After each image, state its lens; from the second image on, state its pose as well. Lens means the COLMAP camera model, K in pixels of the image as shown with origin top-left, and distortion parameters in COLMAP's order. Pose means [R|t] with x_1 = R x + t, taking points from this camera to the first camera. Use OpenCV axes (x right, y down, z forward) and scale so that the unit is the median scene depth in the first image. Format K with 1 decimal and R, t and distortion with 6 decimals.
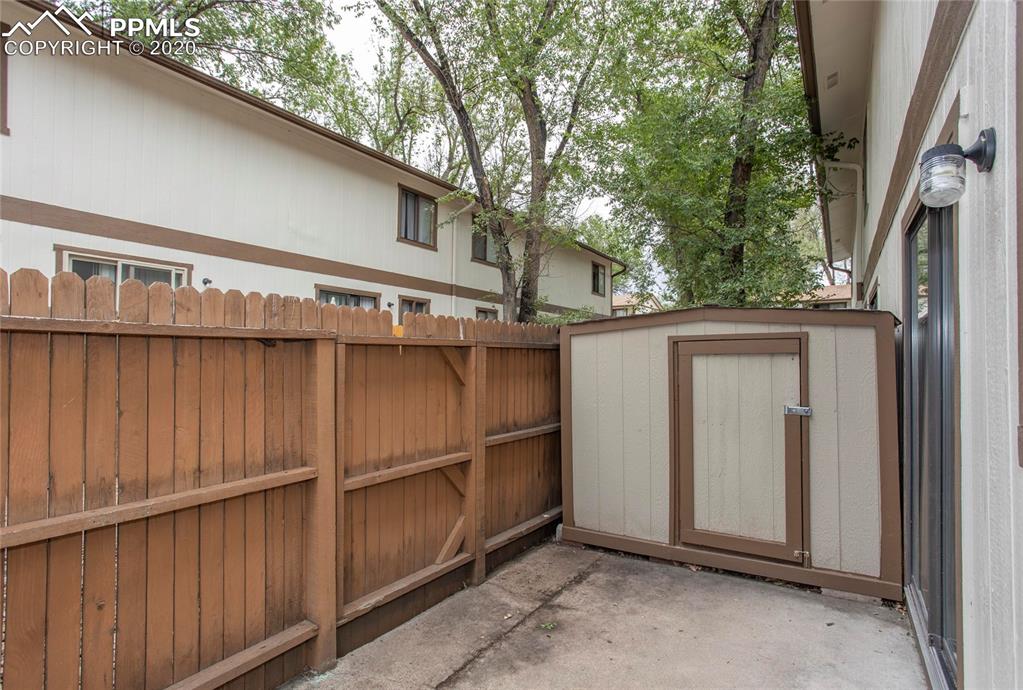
lens RADIAL K [[507.8, 0, 510.5], [0, 507.8, 355.7], [0, 0, 1]] dist [-0.002147, -0.000212]
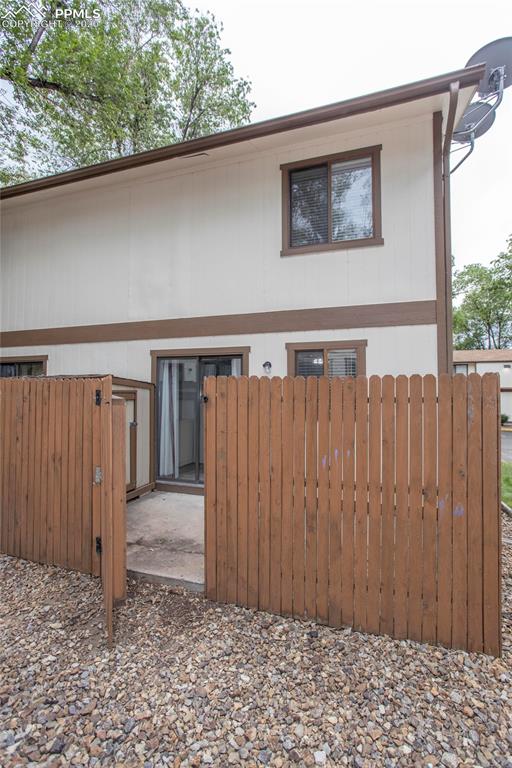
lens RADIAL K [[375.4, 0, 256.0], [0, 375.4, 384.0], [0, 0, 1]] dist [-0.054967, 0.036679]
pose [[-0.231002, 0.019773, 0.972752, -1.357375], [-0.009224, 0.999704, -0.022511, -0.044137], [-0.972909, -0.014172, -0.230752, 0.939156]]
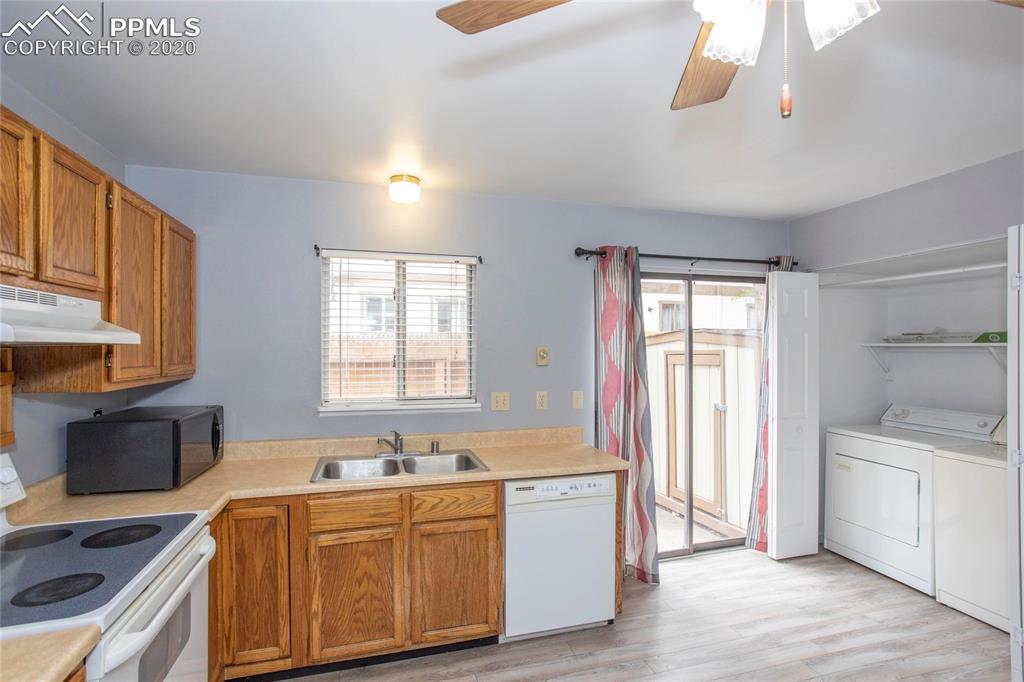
lens RADIAL K [[500.5, 0, 512.0], [0, 500.5, 346.9], [0, 0, 1]] dist [-0.054967, 0.036679]
pose [[0.754140, -0.005942, -0.656686, 1.129769], [0.011012, 0.999933, 0.003599, -0.074136], [0.656621, -0.009946, 0.754155, -0.418247]]
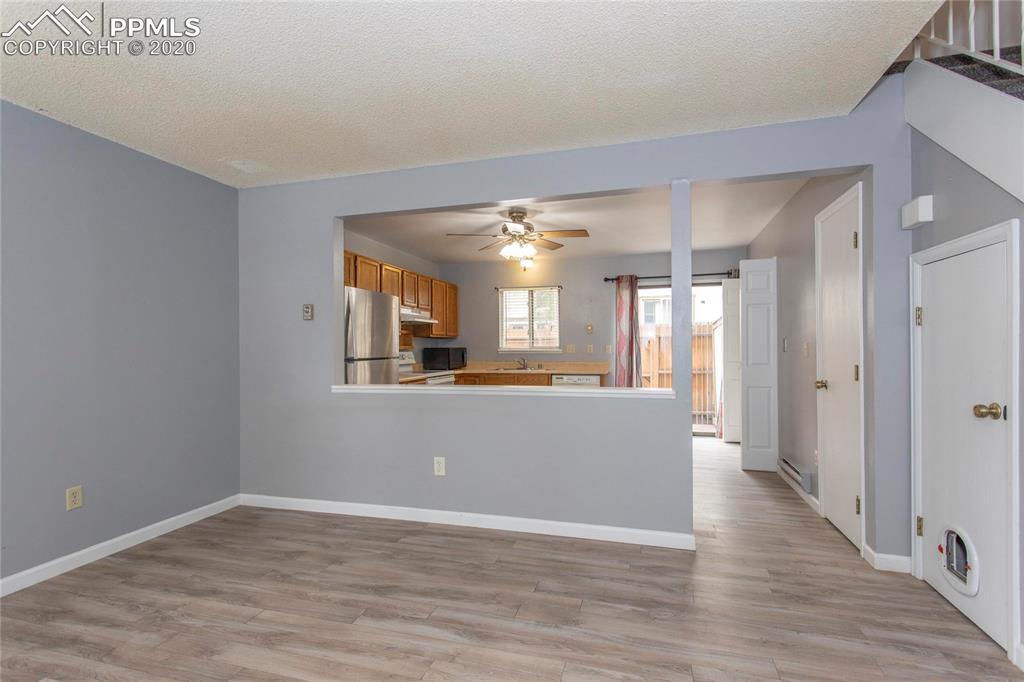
lens RADIAL K [[481.0, 0, 511.0], [0, 481.0, 345.0], [0, 0, 1]] dist [0.000155, 0.000251]
pose [[0.287194, -0.010789, -0.957812, 2.524664], [0.017390, 0.999830, -0.006048, 0.032666], [0.957715, -0.014919, 0.287333, -0.569962]]
